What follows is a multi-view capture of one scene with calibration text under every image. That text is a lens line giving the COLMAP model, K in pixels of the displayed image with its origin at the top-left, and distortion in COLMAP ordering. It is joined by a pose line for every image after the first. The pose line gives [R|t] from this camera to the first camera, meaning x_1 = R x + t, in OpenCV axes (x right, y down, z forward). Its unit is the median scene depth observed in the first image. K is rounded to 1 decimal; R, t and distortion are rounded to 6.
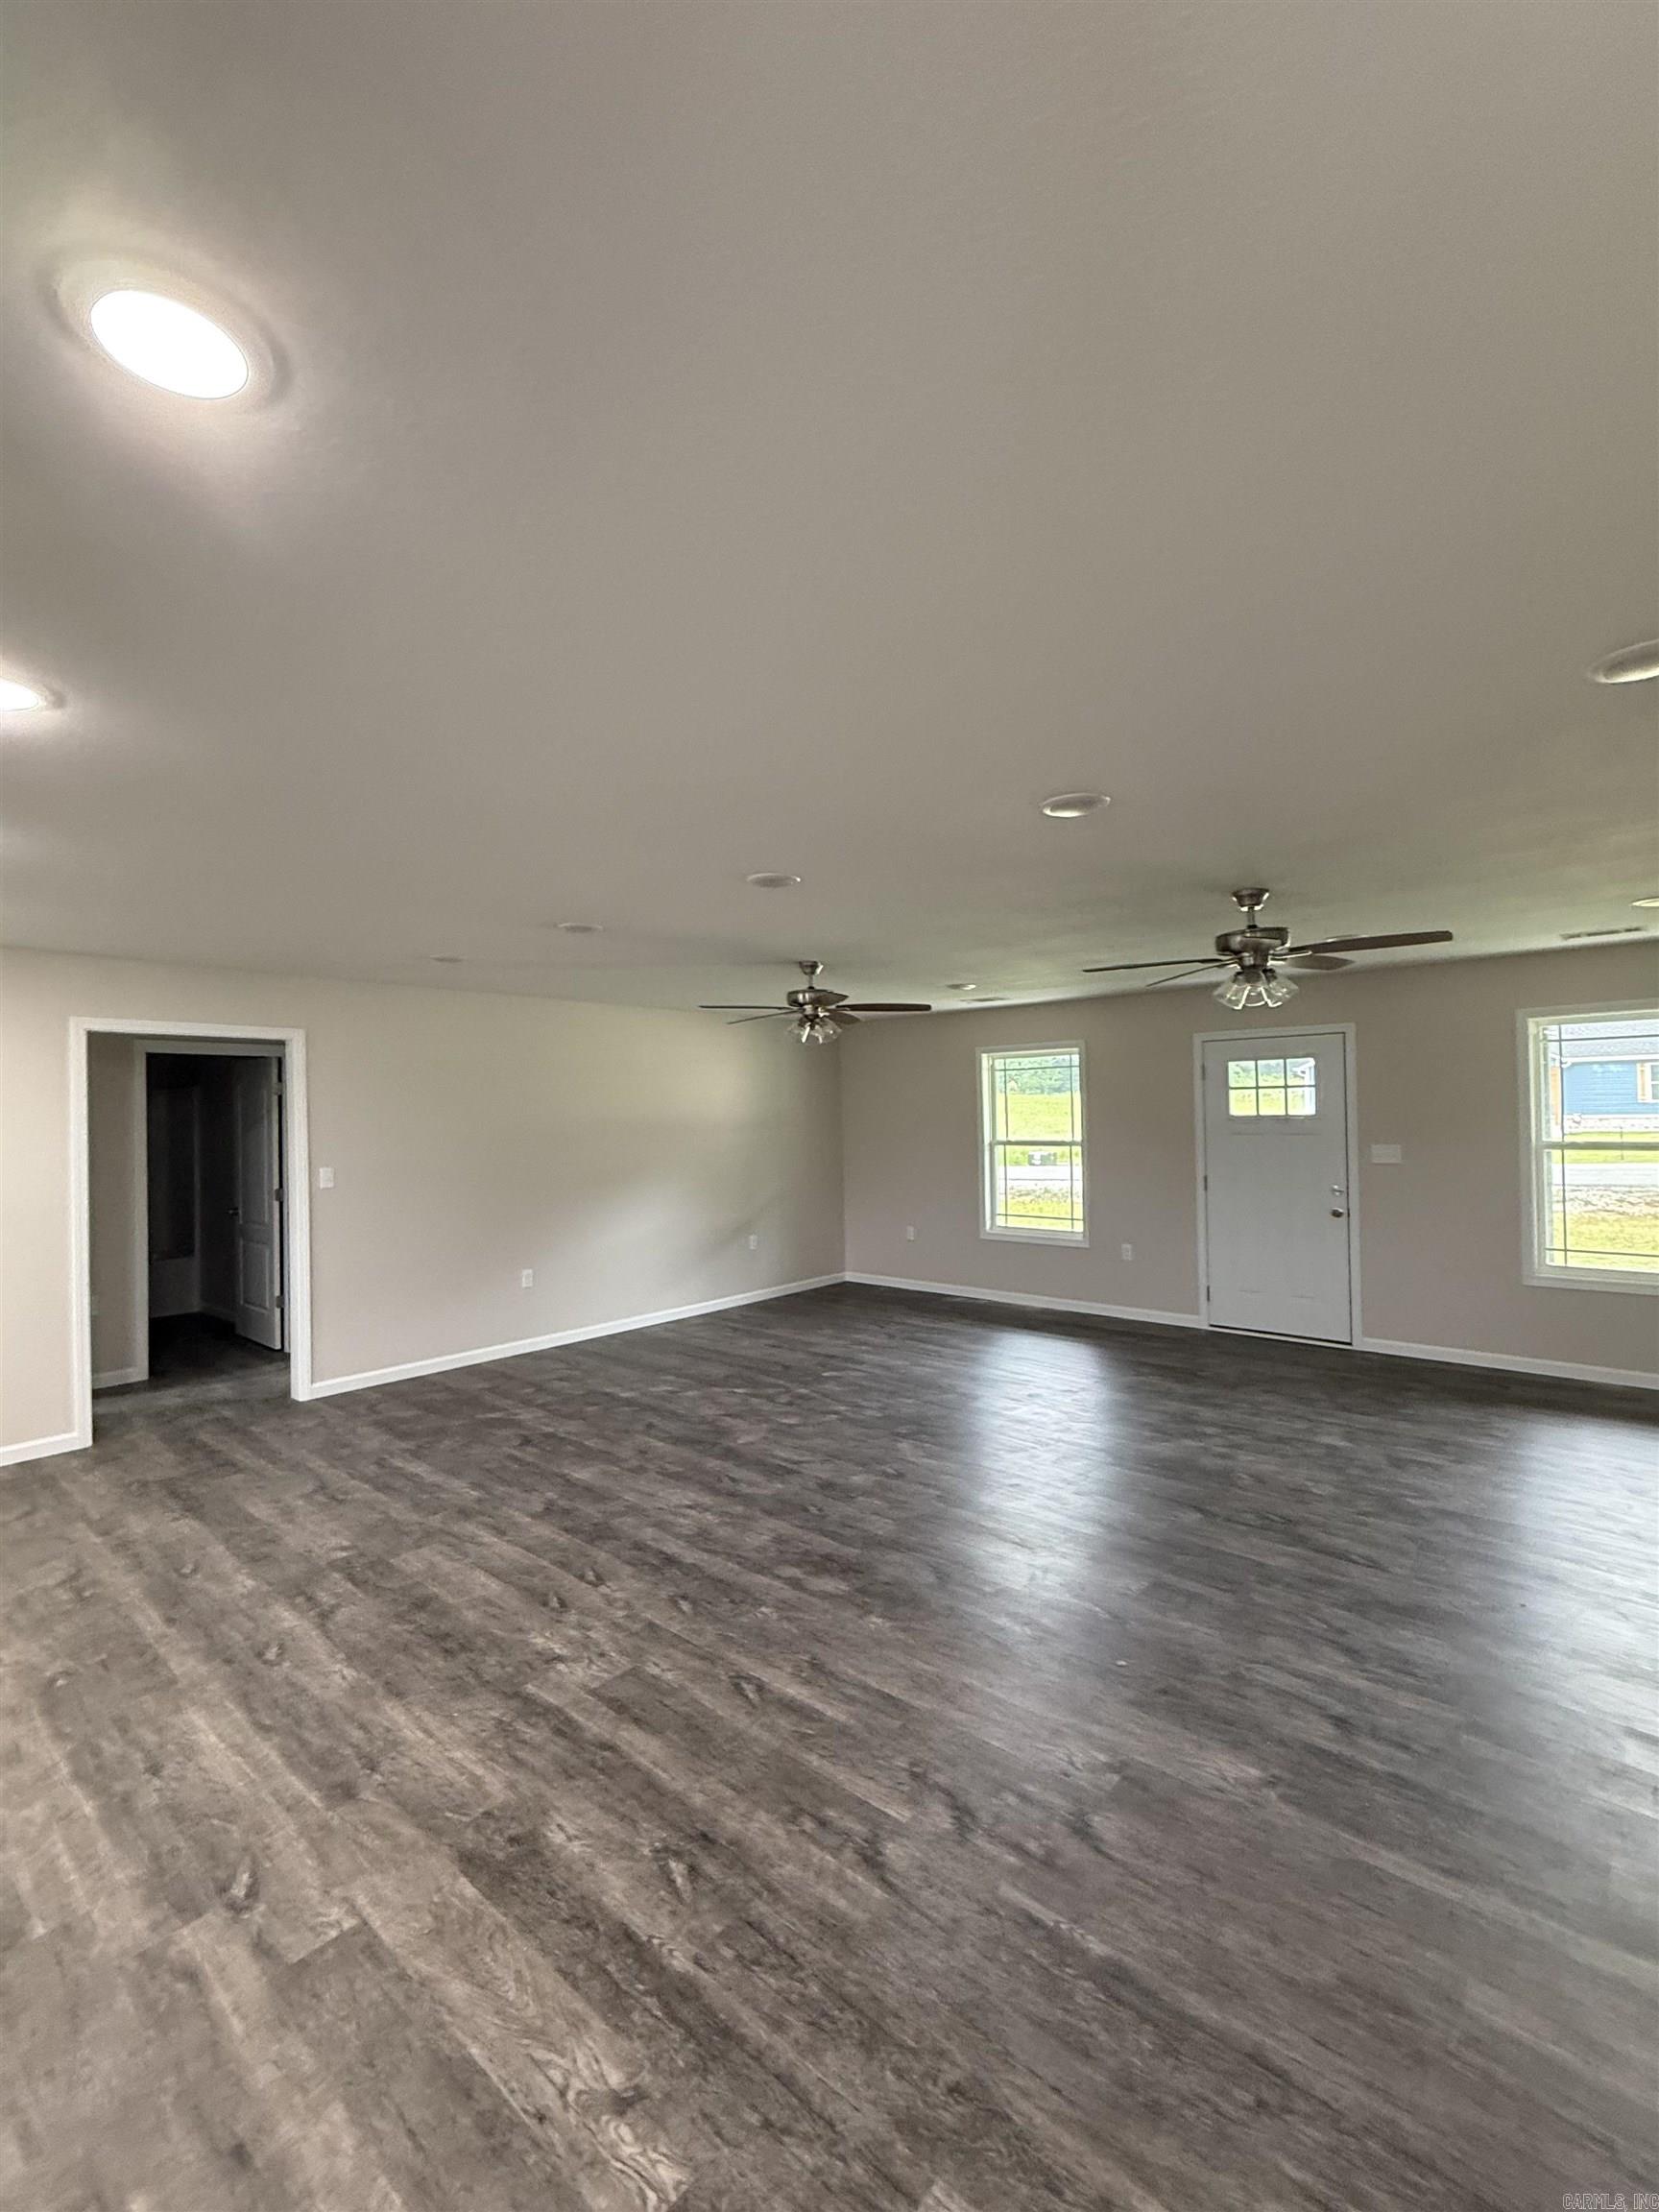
lens RADIAL K [[952.0, 0, 831.1], [0, 952.0, 1106.2], [0, 0, 1]] dist [0.000799, -0.000576]
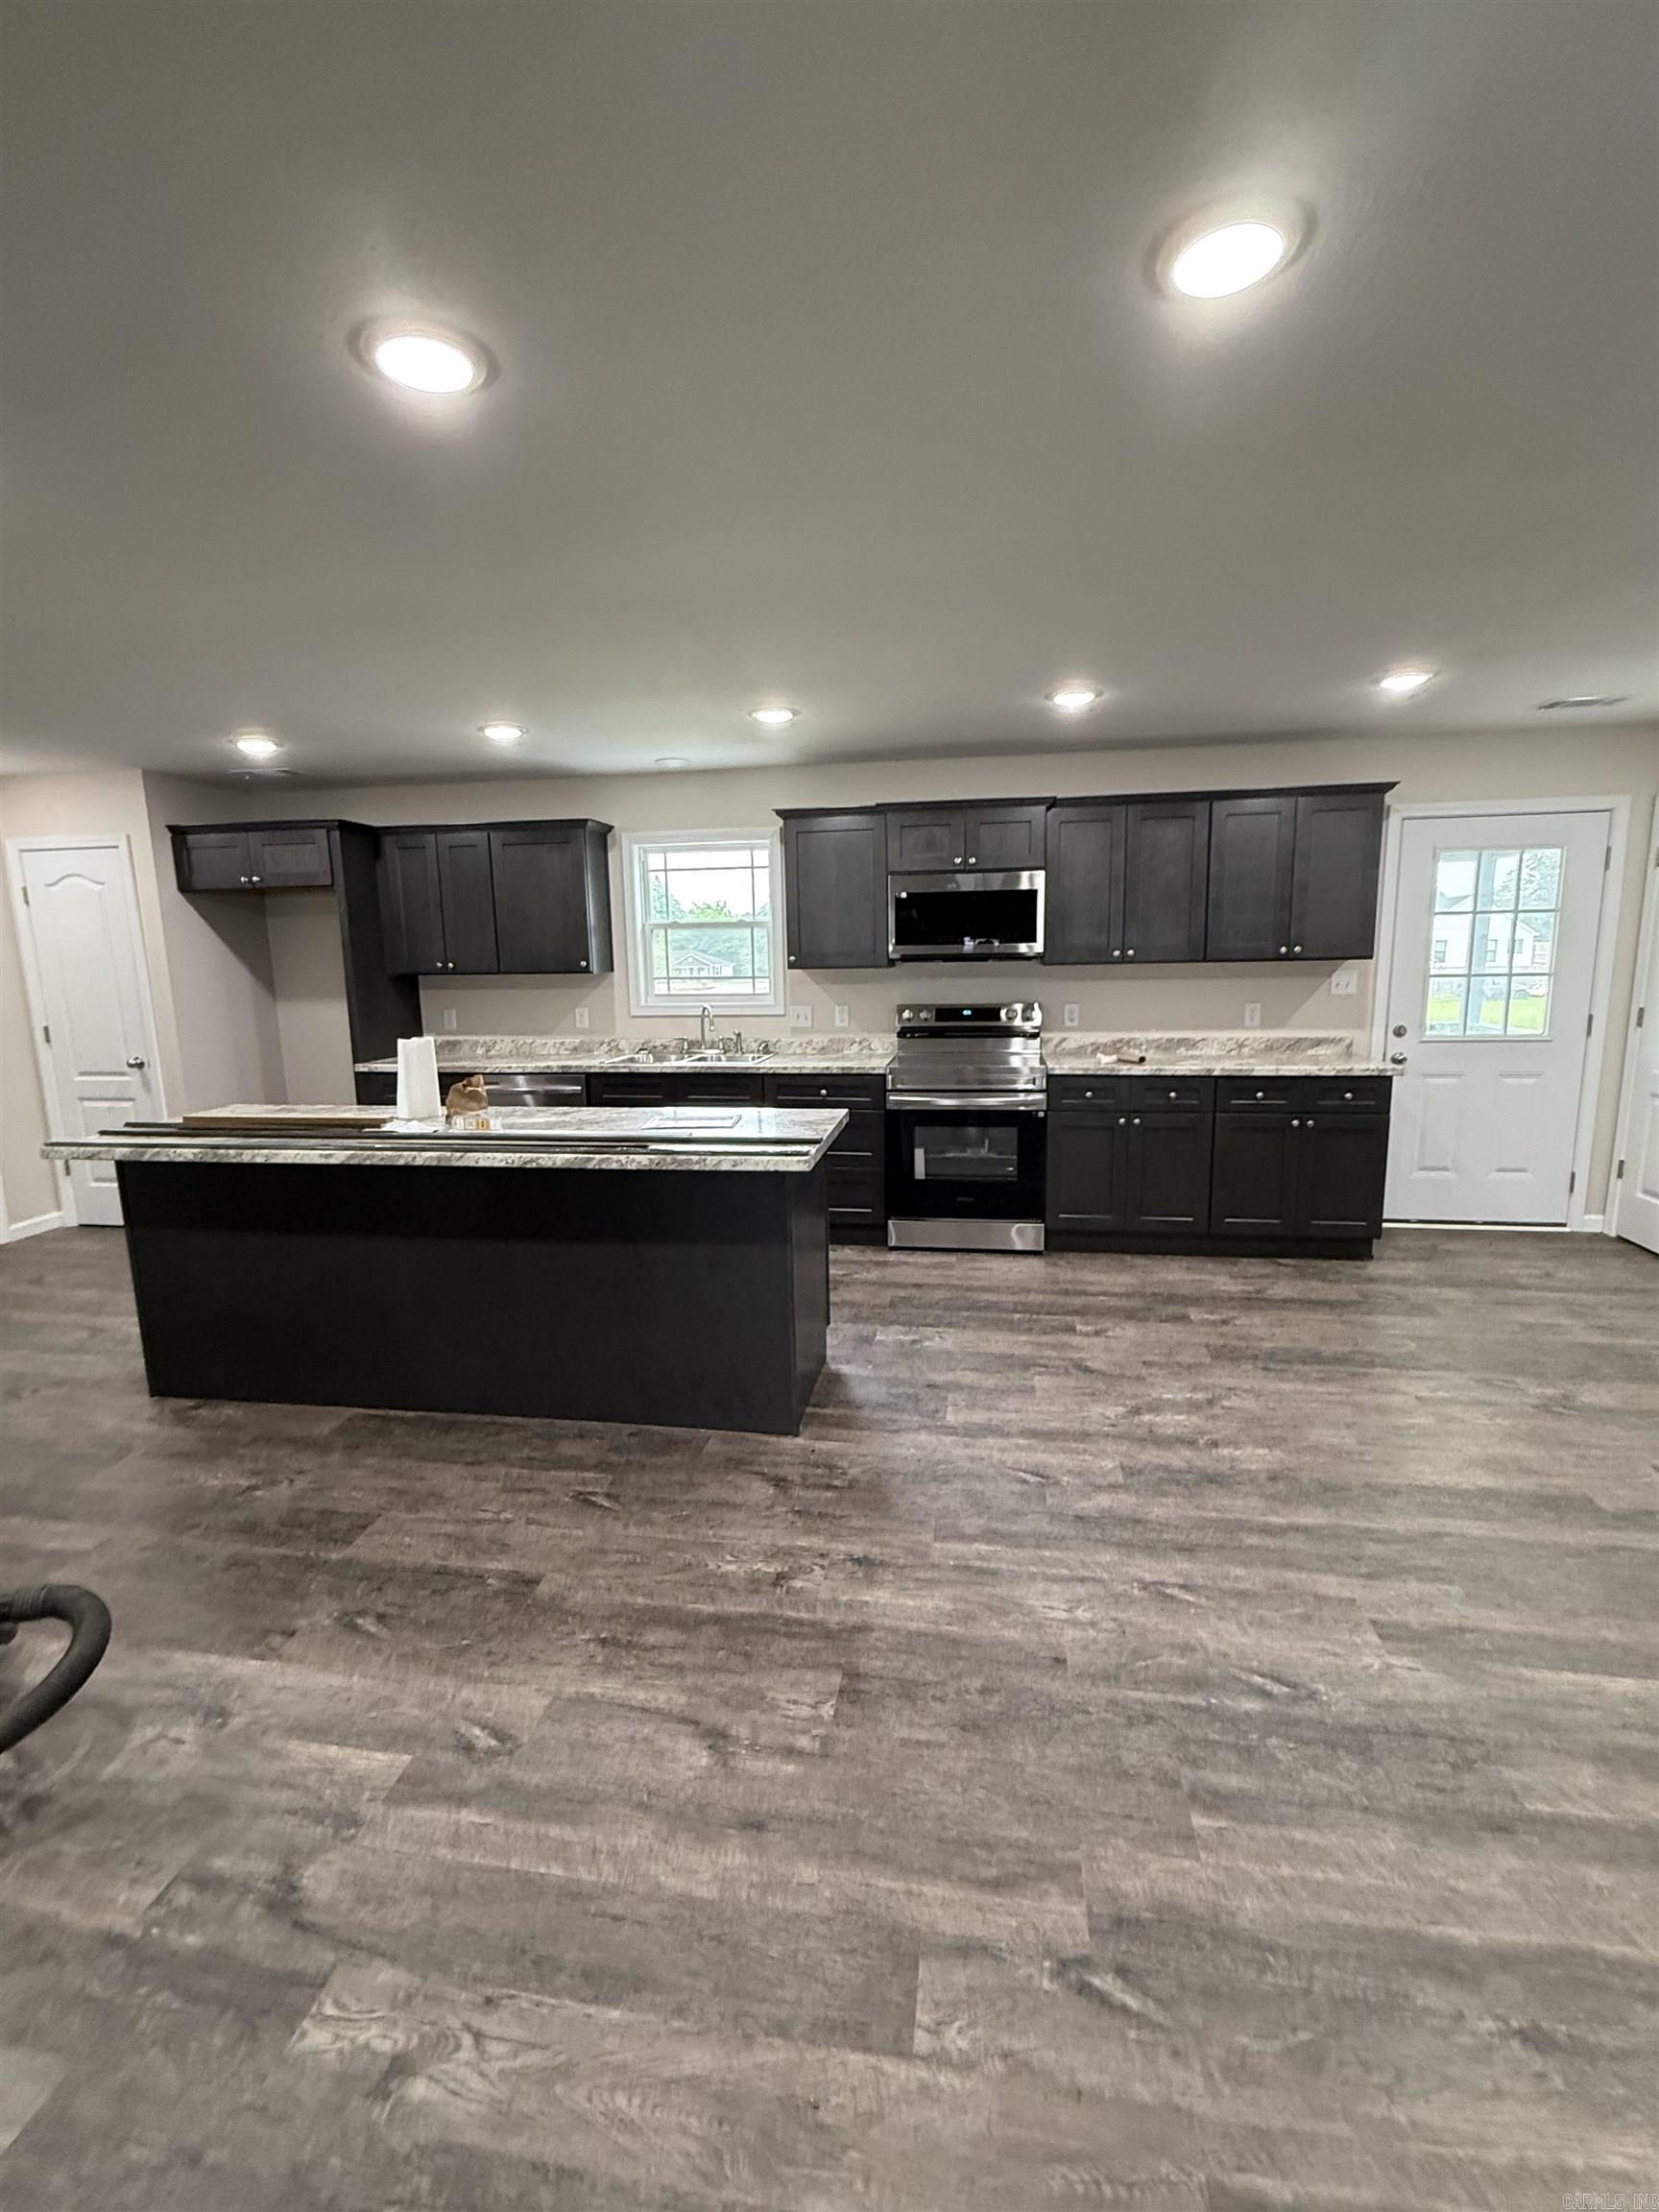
lens RADIAL K [[952.0, 0, 832.4], [0, 952.0, 1107.2], [0, 0, 1]] dist [0.000799, -0.000576]
pose [[-0.847205, 0.117660, -0.518073, -0.106720], [0.034740, 0.985349, 0.166973, 0.040035], [0.530129, 0.123462, -0.838880, 0.926253]]
